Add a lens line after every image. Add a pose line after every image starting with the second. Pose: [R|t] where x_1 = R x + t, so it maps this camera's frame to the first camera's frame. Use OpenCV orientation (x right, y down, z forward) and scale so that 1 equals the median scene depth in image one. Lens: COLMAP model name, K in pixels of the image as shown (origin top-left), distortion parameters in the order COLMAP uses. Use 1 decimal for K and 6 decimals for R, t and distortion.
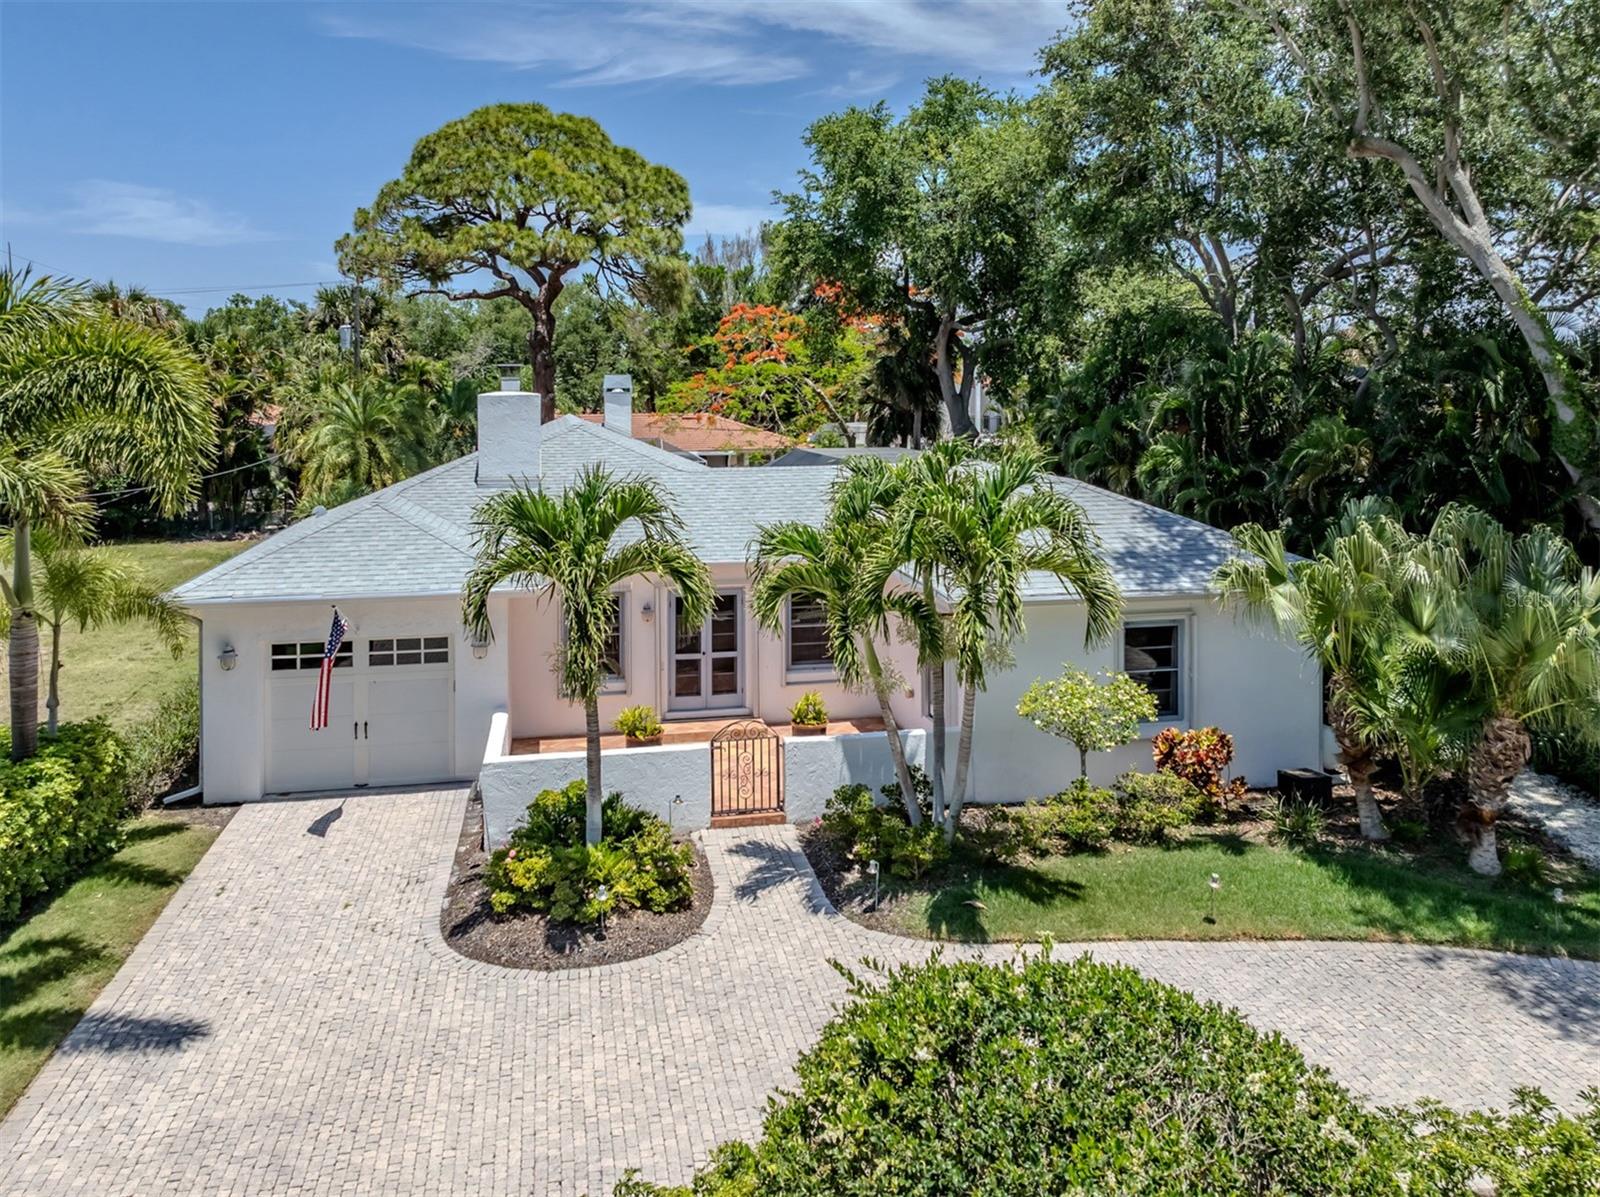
lens RADIAL K [[1098.7, 0, 799.0], [0, 1098.7, 489.4], [0, 0, 1]] dist [-0.018796, 0.004204]
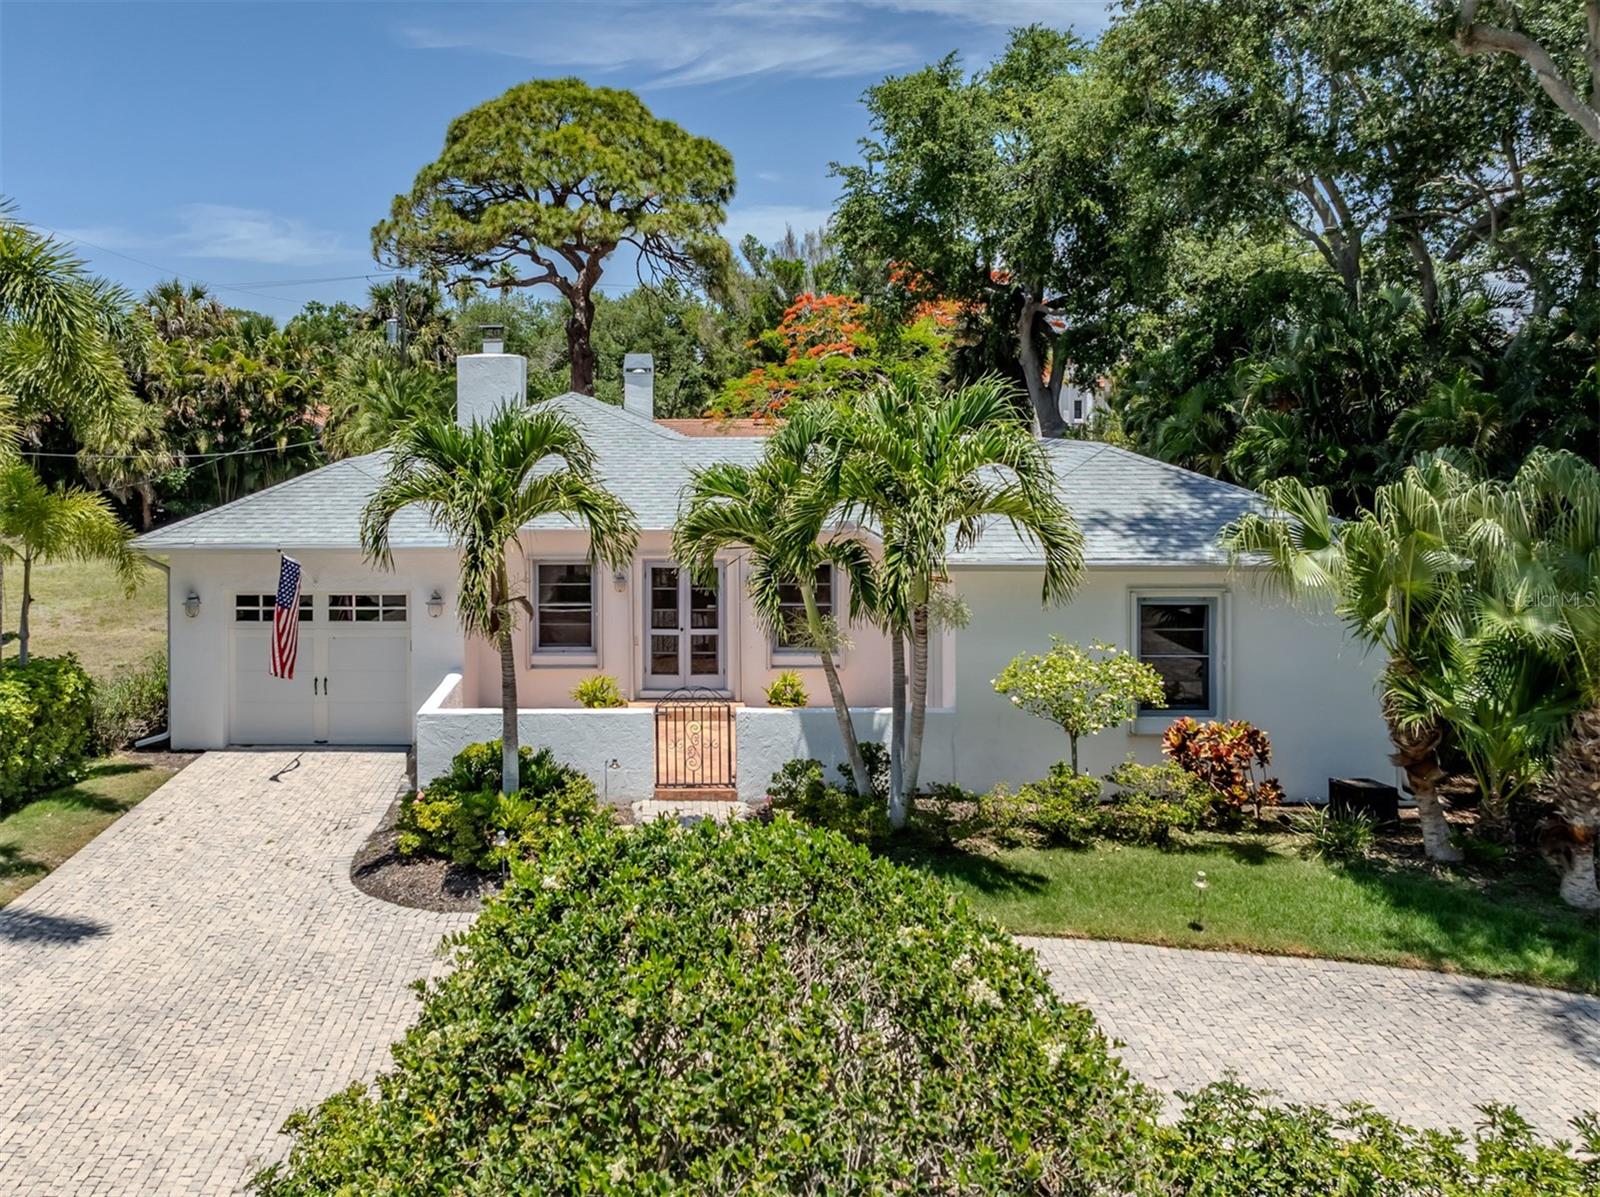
lens RADIAL K [[1200.2, 0, 829.4], [0, 1200.2, 603.0], [0, 0, 1]] dist [-0.020308, 0.005429]
pose [[0.980916, 0.013034, -0.193996, 0.249324], [-0.012023, 0.999907, 0.006384, 0.126929], [0.194061, -0.003930, 0.980982, 0.026765]]
